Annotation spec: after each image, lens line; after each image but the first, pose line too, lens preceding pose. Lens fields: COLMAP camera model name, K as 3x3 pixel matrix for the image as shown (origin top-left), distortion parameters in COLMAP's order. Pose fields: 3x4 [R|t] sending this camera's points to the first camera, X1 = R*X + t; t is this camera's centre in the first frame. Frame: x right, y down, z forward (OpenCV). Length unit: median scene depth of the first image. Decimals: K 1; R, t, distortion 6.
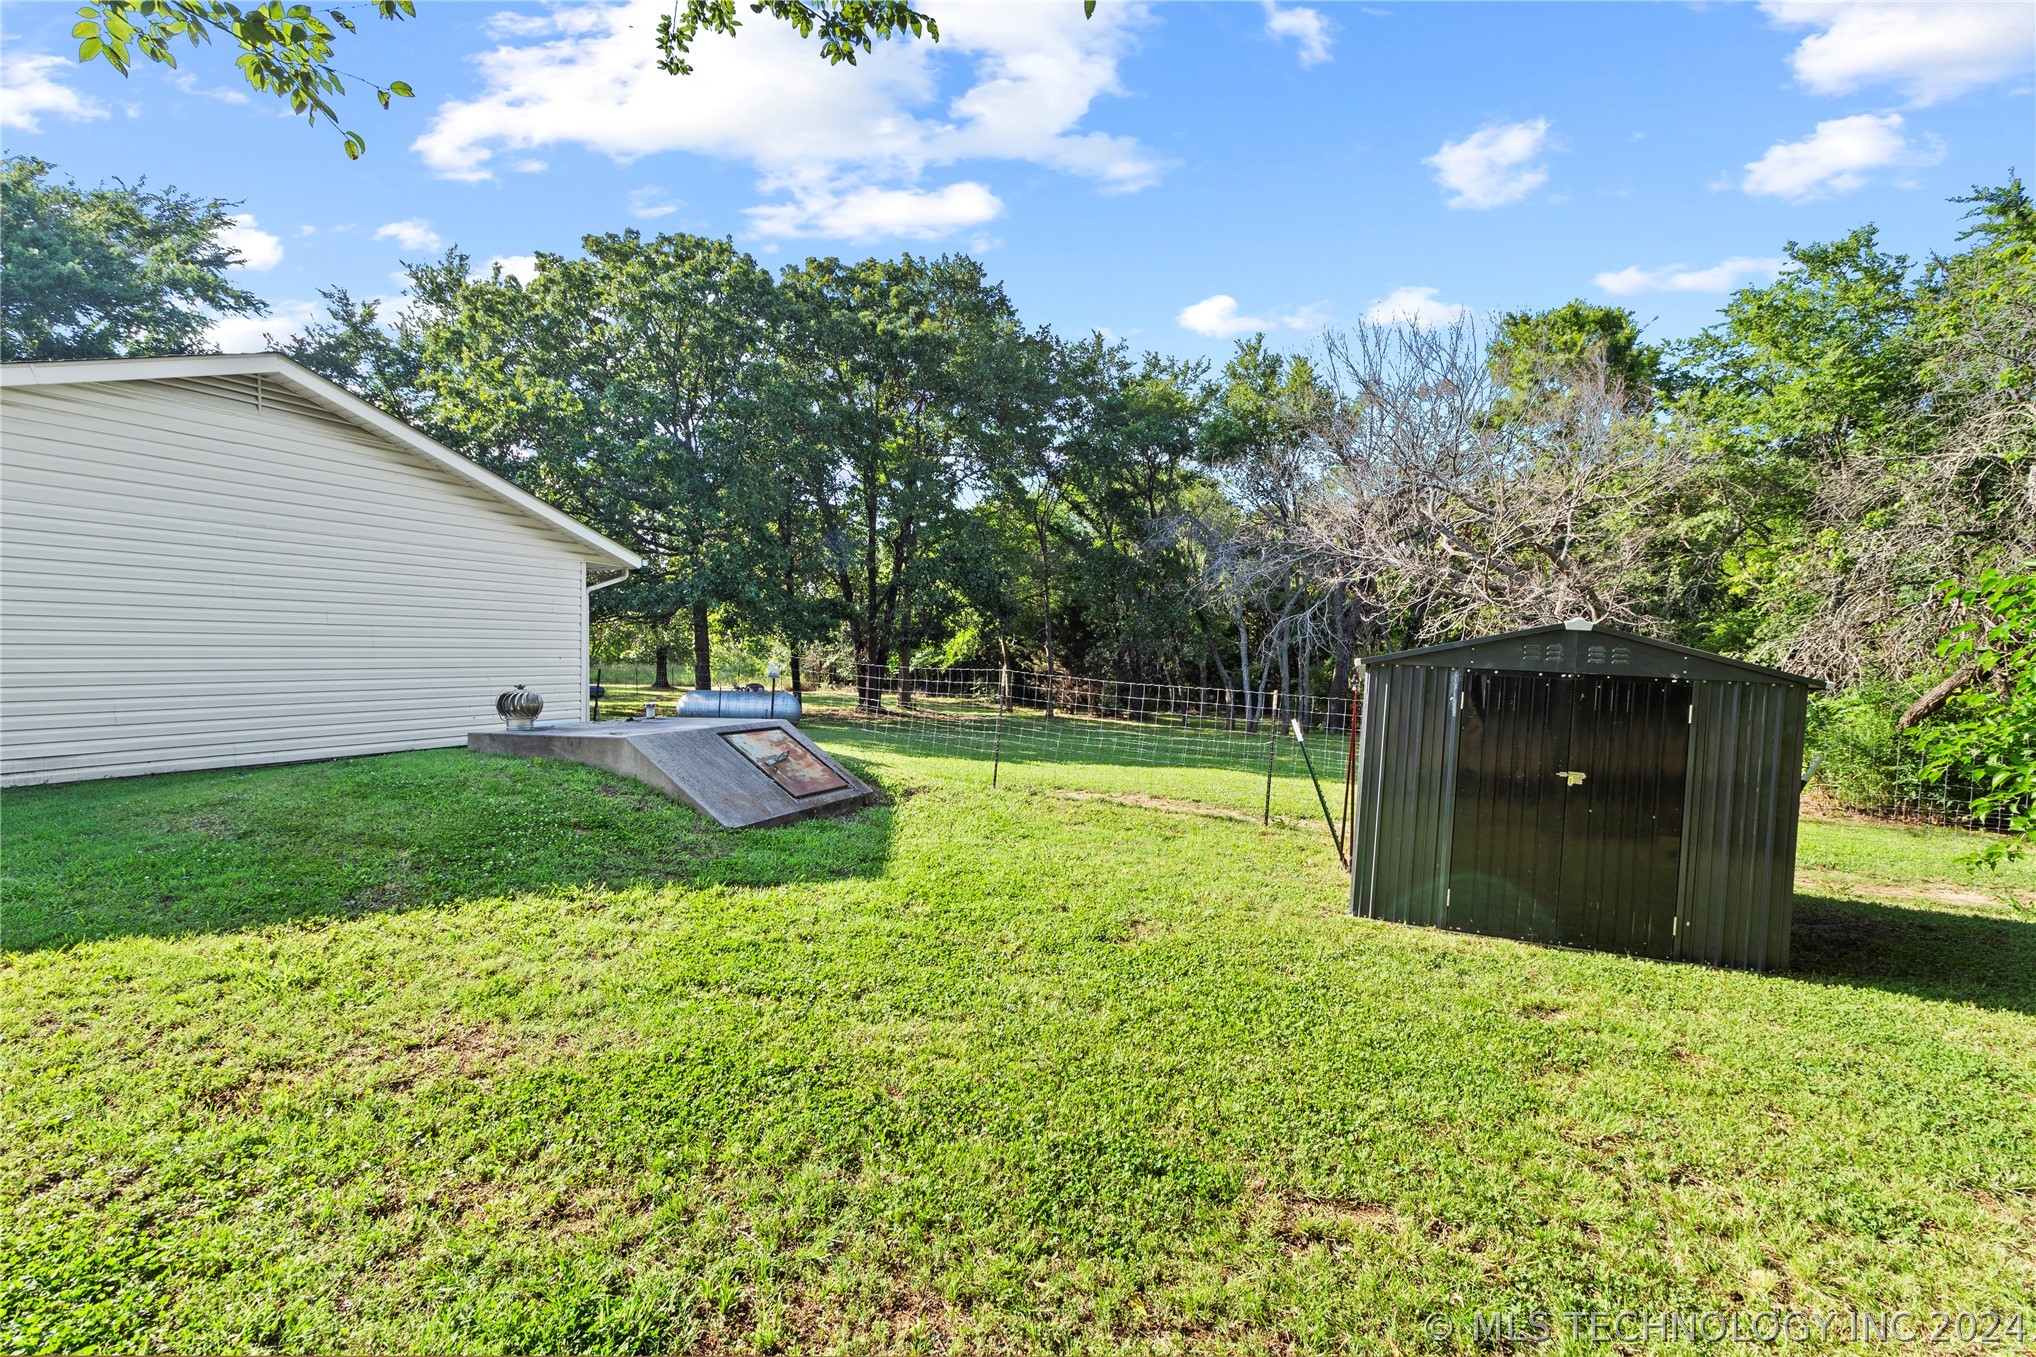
lens RADIAL K [[940.4, 0, 1024.5], [0, 940.4, 673.9], [0, 0, 1]] dist [0.001458, 0.000905]
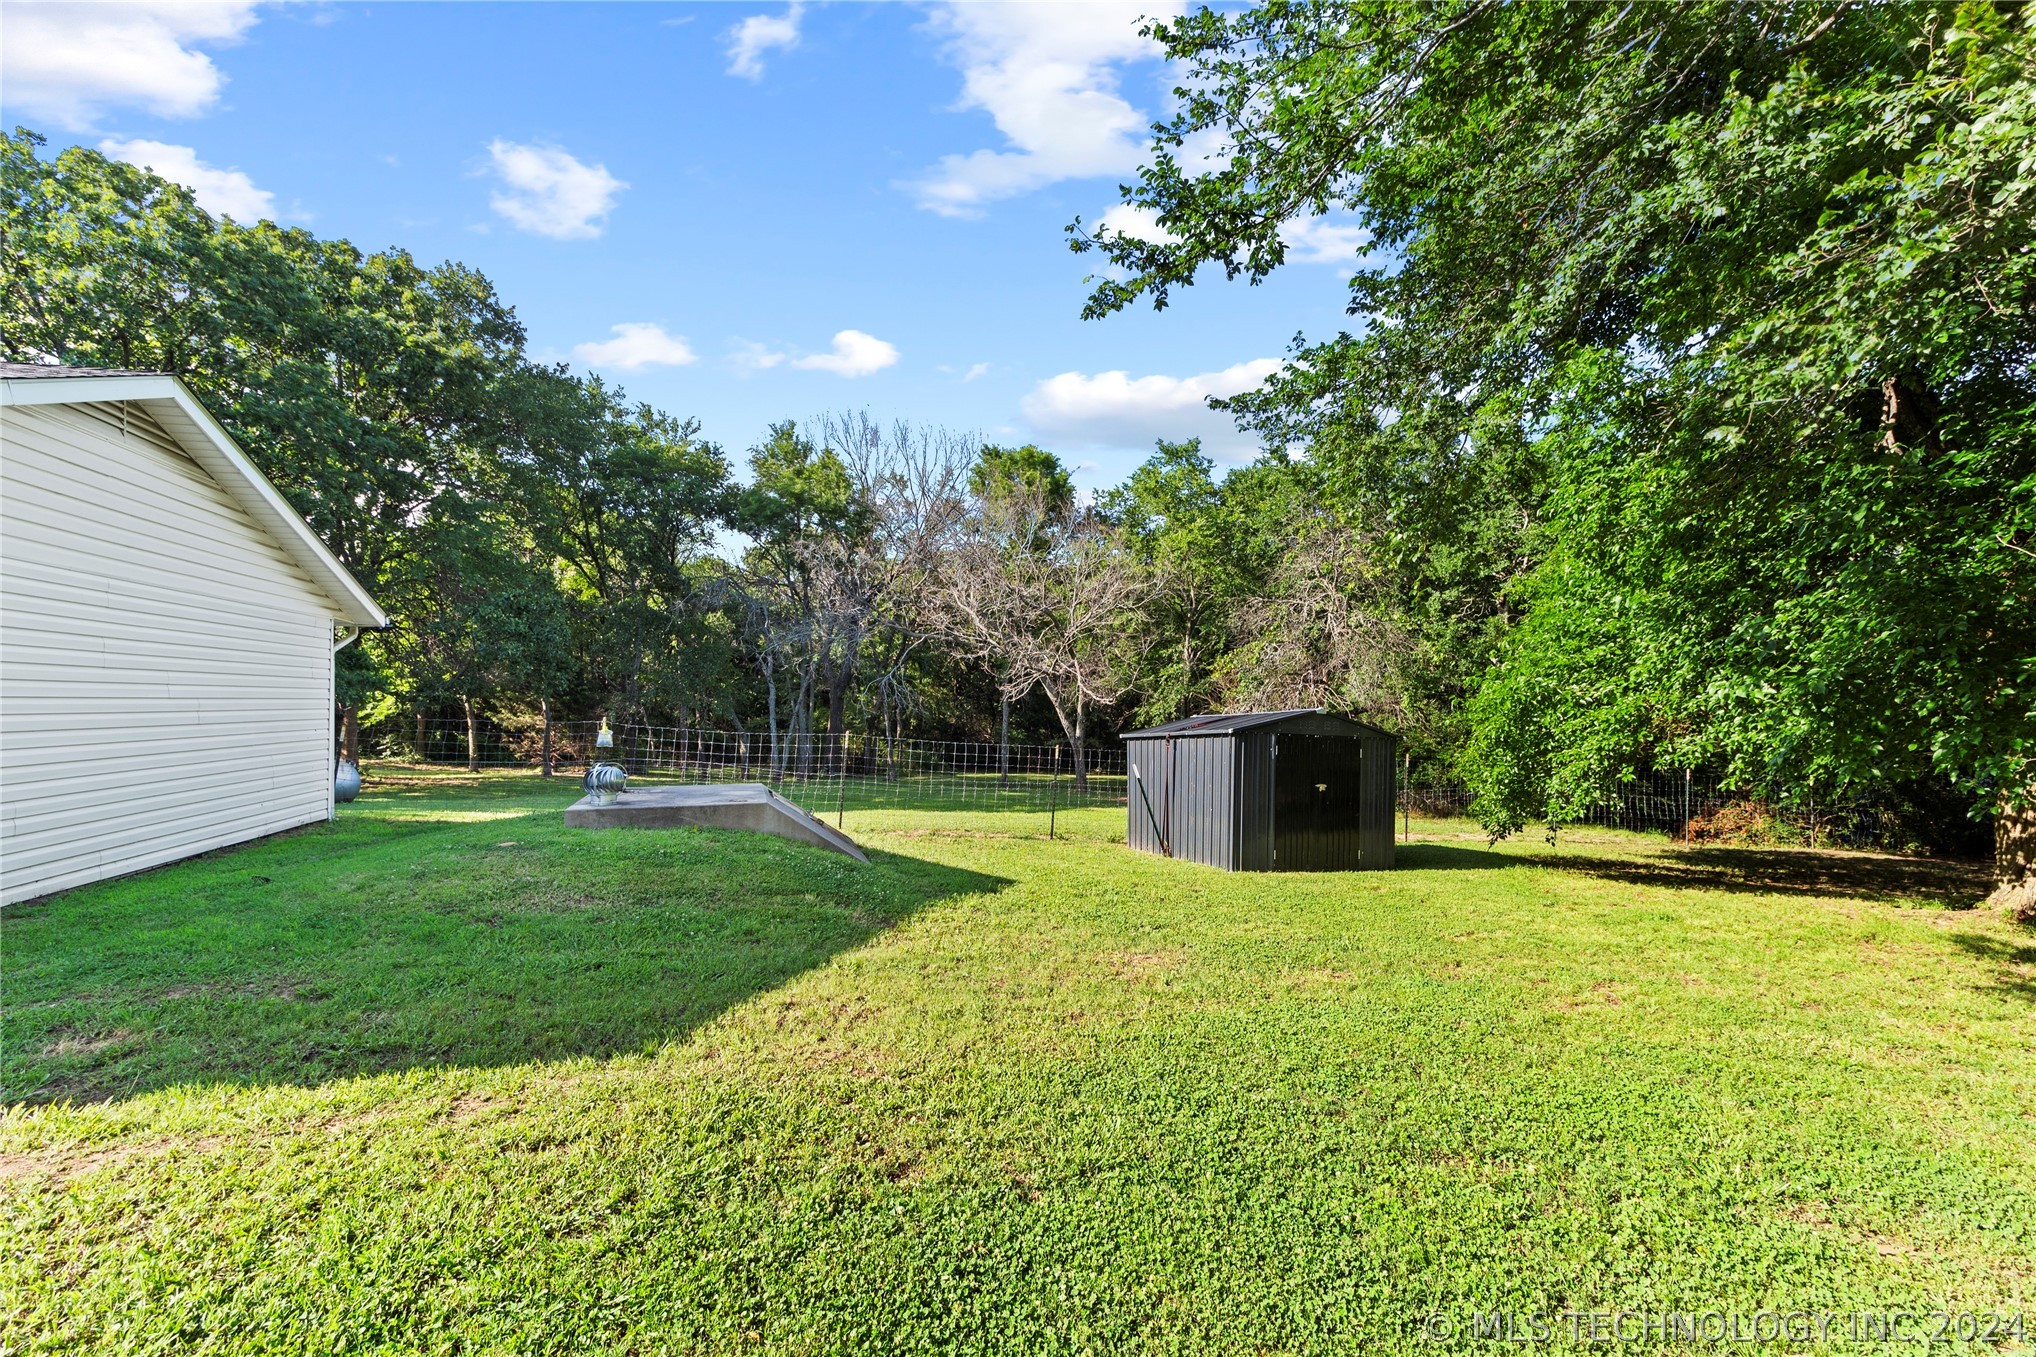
lens RADIAL K [[940.4, 0, 1024.5], [0, 940.4, 673.9], [0, 0, 1]] dist [0.001458, 0.000905]
pose [[0.787506, 0.019092, 0.616012, -0.245141], [0.010007, 0.998992, -0.043755, -0.010517], [-0.616226, 0.040622, 0.786521, -0.042208]]
